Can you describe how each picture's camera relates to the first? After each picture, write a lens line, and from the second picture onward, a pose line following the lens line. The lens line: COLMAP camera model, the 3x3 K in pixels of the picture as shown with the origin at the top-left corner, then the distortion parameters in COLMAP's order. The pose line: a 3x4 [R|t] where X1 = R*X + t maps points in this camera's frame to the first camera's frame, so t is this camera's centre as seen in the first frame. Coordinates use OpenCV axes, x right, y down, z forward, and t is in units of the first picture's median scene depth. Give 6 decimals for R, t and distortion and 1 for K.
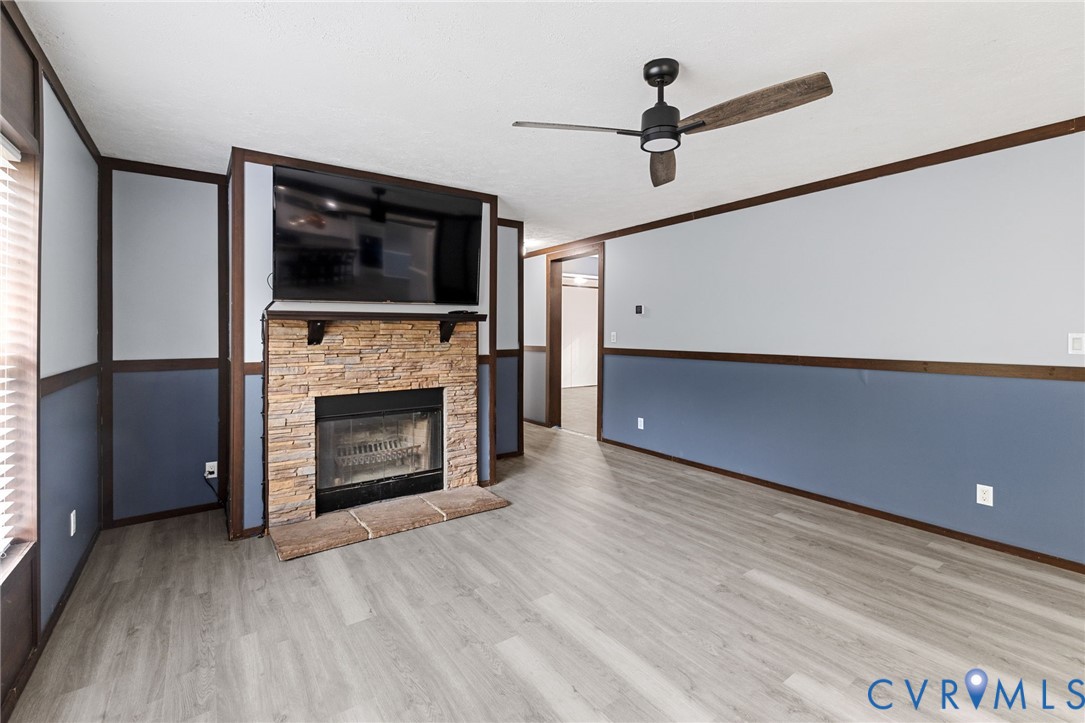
lens RADIAL K [[472.3, 0, 543.9], [0, 472.3, 333.4], [0, 0, 1]] dist [-0.001852, 0.000317]
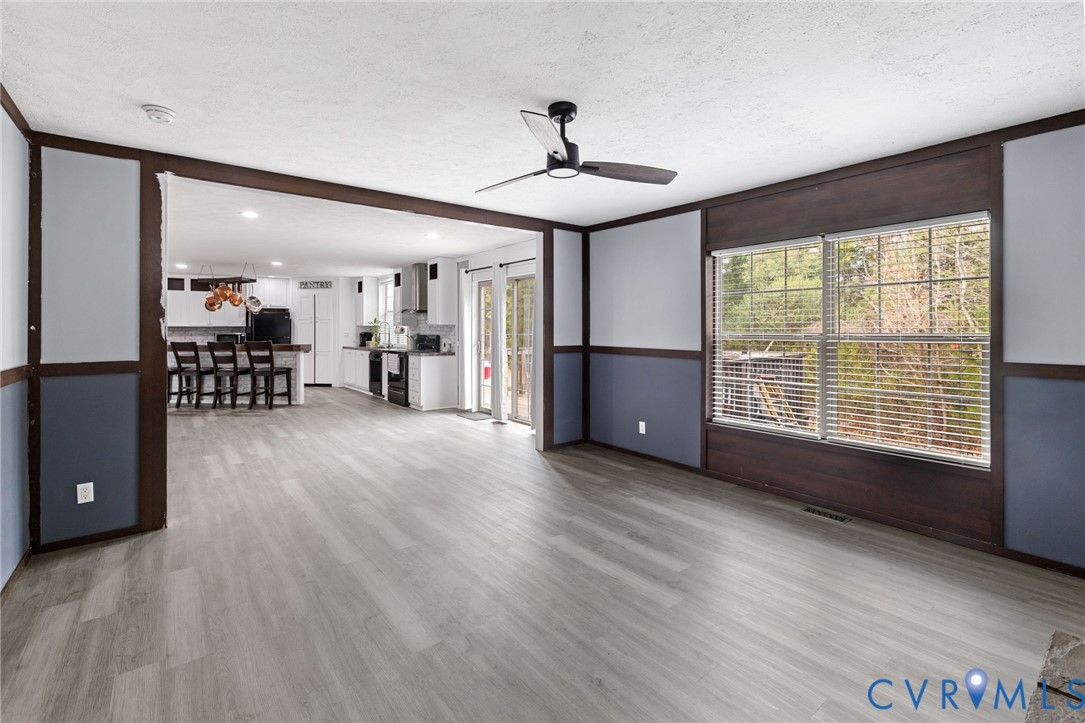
lens RADIAL K [[488.3, 0, 540.8], [0, 488.3, 327.4], [0, 0, 1]] dist [0.003818, 0.000395]
pose [[-0.998850, 0.001266, -0.047933, 0.229012], [0.001208, 0.999998, 0.001243, -0.006783], [0.047935, 0.001184, -0.998850, 1.414444]]
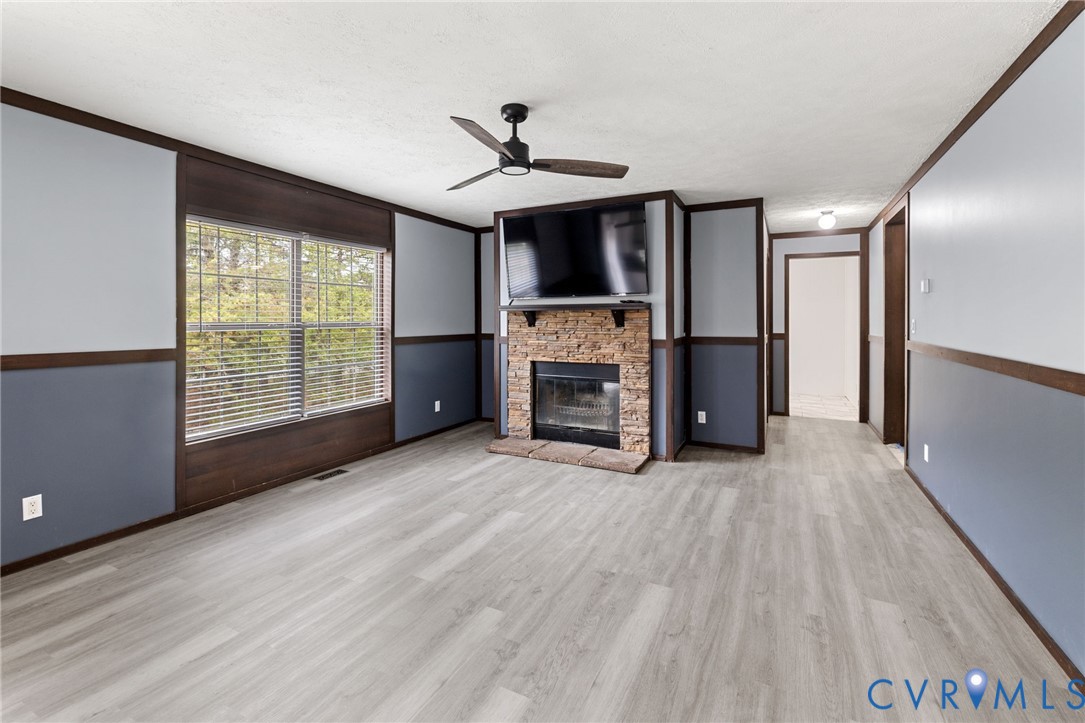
lens RADIAL K [[480.1, 0, 537.9], [0, 480.1, 318.0], [0, 0, 1]] dist [-0.001604, 0.000198]
pose [[0.461729, -0.001853, -0.887019, 0.894638], [-0.003525, 0.999986, -0.003924, 0.001376], [0.887014, 0.004939, 0.461716, 0.292588]]
